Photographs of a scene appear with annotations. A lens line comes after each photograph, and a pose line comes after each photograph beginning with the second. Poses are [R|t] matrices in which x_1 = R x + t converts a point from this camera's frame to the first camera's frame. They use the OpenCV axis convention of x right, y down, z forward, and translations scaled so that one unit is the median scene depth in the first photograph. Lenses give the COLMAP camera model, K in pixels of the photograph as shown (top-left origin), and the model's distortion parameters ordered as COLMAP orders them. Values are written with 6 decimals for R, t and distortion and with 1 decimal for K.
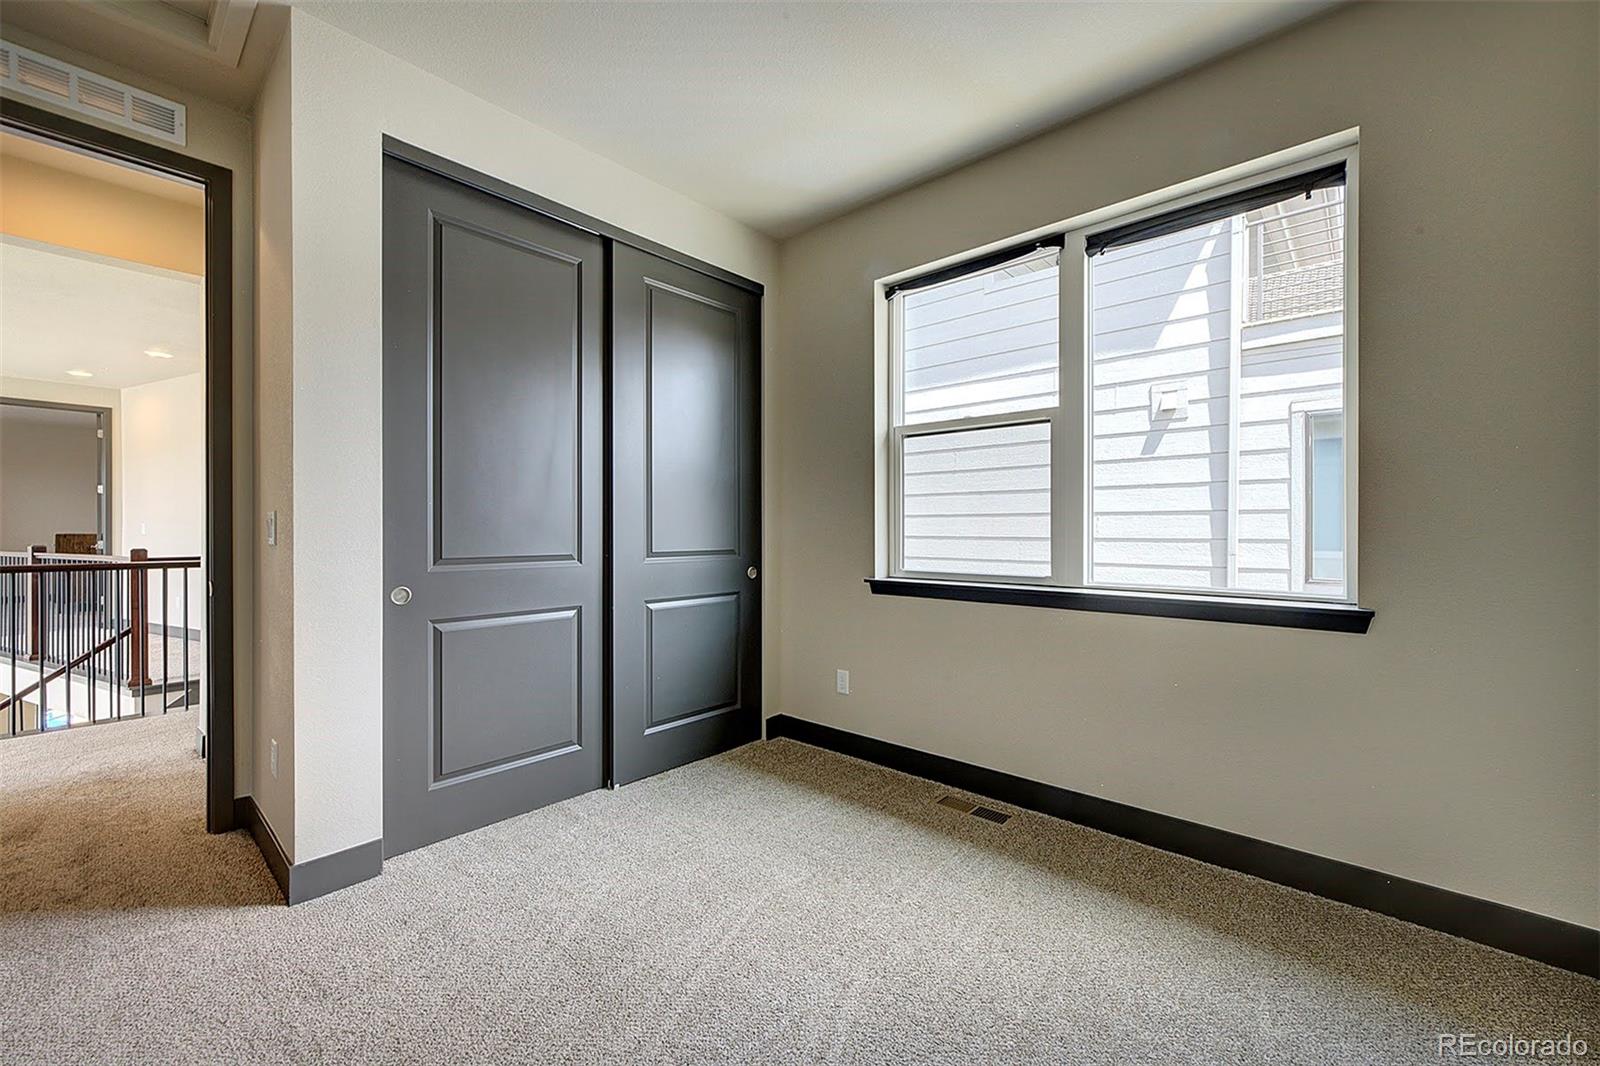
lens RADIAL K [[625.2, 0, 821.6], [0, 625.2, 530.9], [0, 0, 1]] dist [-0.001804, -0.000169]
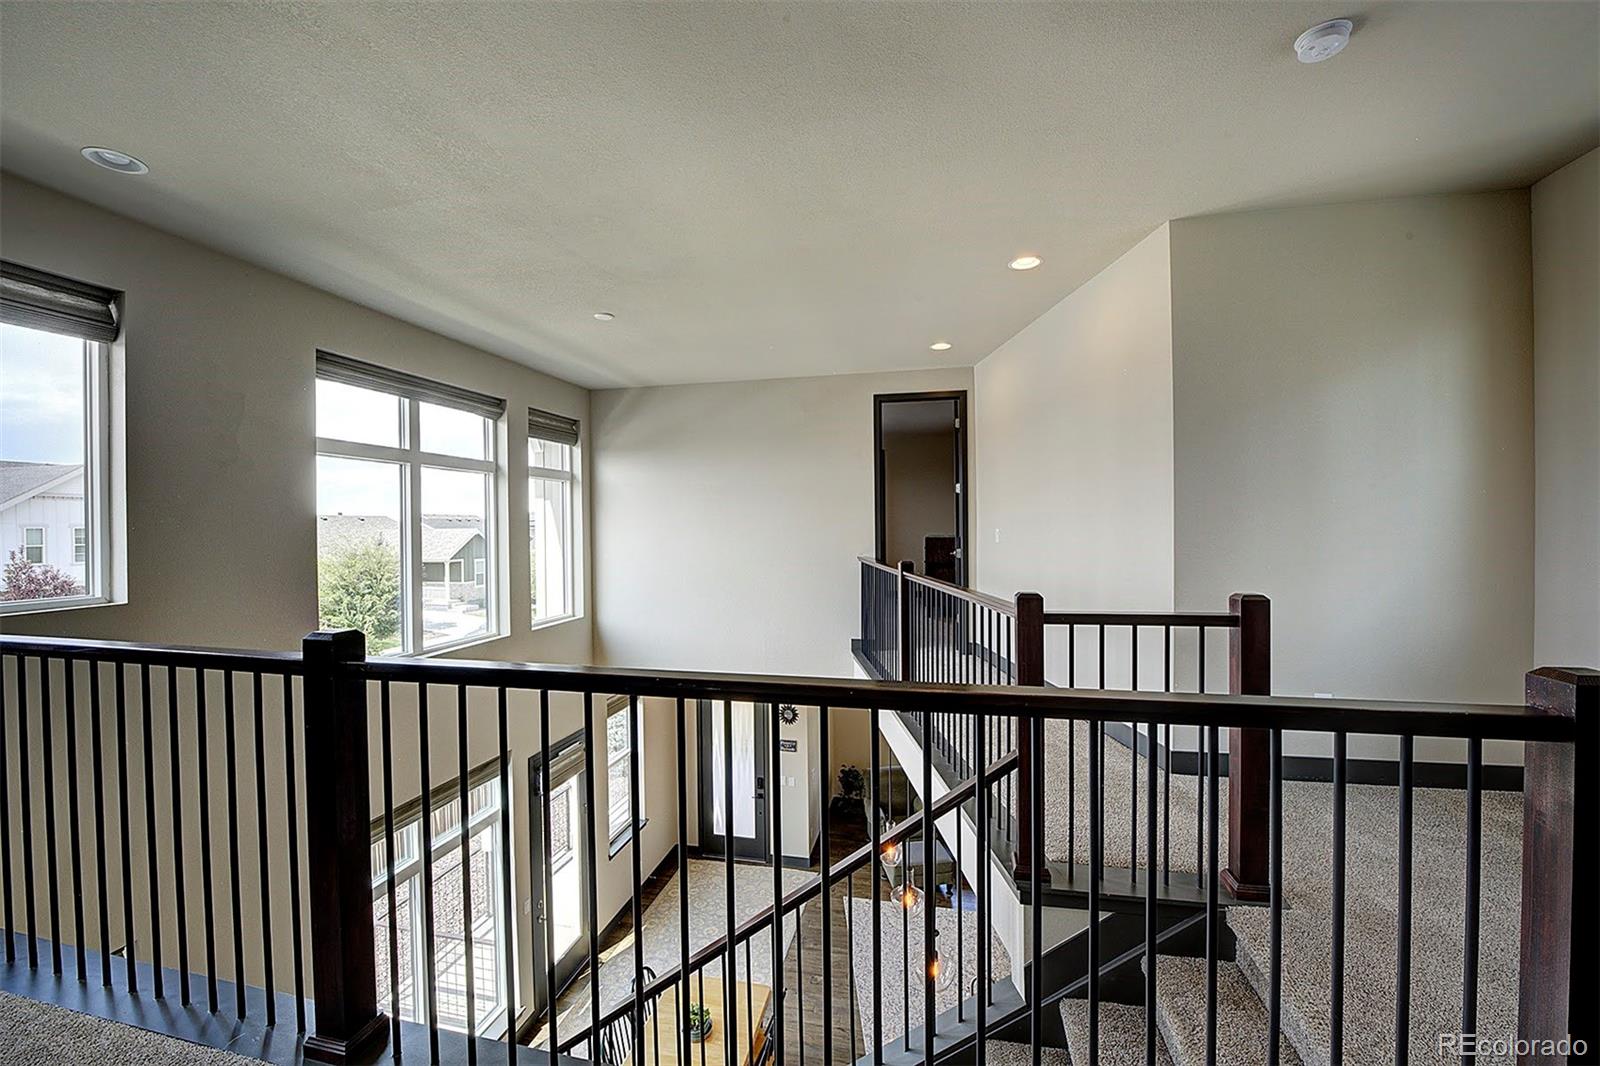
lens RADIAL K [[625.2, 0, 821.6], [0, 625.2, 530.9], [0, 0, 1]] dist [-0.001804, -0.000169]
pose [[0.492402, 0.003298, -0.870362, -0.515755], [0.002202, 0.999985, 0.005035, -0.014084], [0.870365, -0.004396, 0.492388, 0.426791]]
